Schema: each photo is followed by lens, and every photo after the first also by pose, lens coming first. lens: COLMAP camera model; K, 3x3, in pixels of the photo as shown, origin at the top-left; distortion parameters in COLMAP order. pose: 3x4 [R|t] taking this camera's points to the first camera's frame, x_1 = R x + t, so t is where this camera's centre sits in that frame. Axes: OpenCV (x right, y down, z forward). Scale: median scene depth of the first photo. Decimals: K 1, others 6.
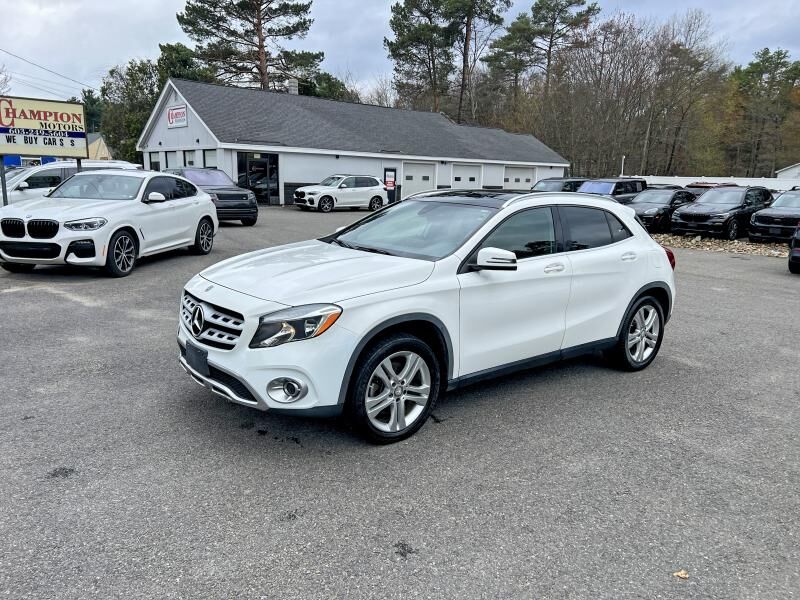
lens RADIAL K [[639.3, 0, 395.1], [0, 639.3, 299.4], [0, 0, 1]] dist [0.011142, 0.005448]
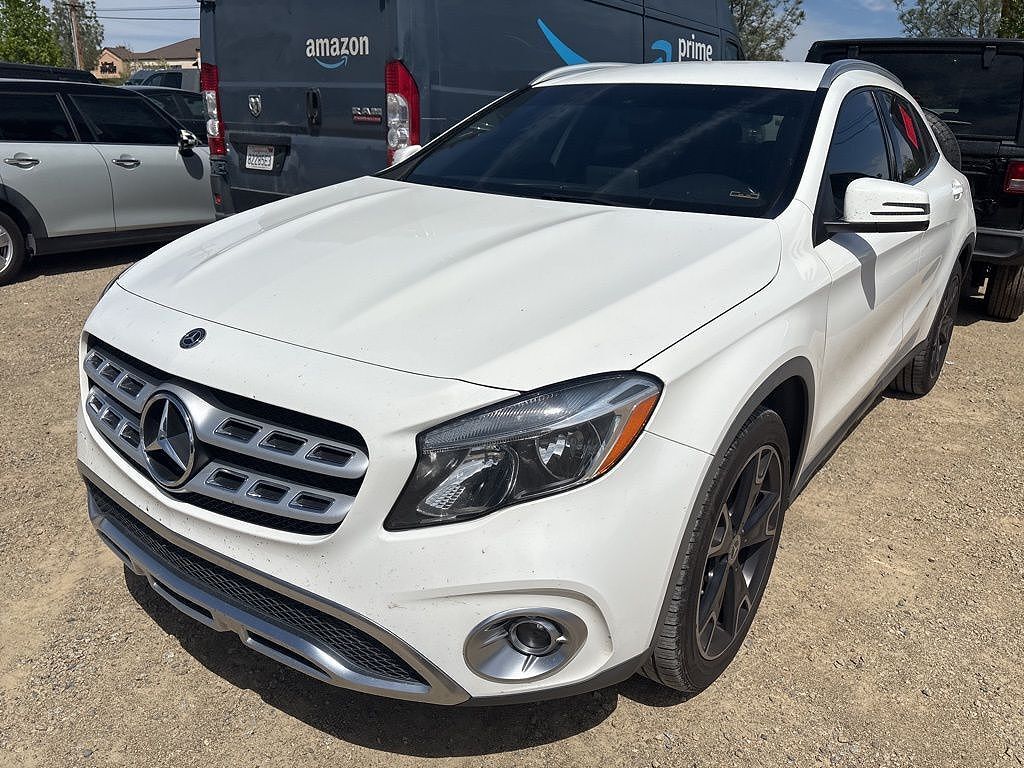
lens RADIAL K [[818.2, 0, 512.8], [0, 818.2, 380.0], [0, 0, 1]] dist [0.011142, 0.005448]
pose [[0.961686, -0.100113, 0.255219, -0.250517], [0.057980, 0.984154, 0.167571, -0.059758], [-0.267951, -0.146353, 0.952252, 0.571199]]
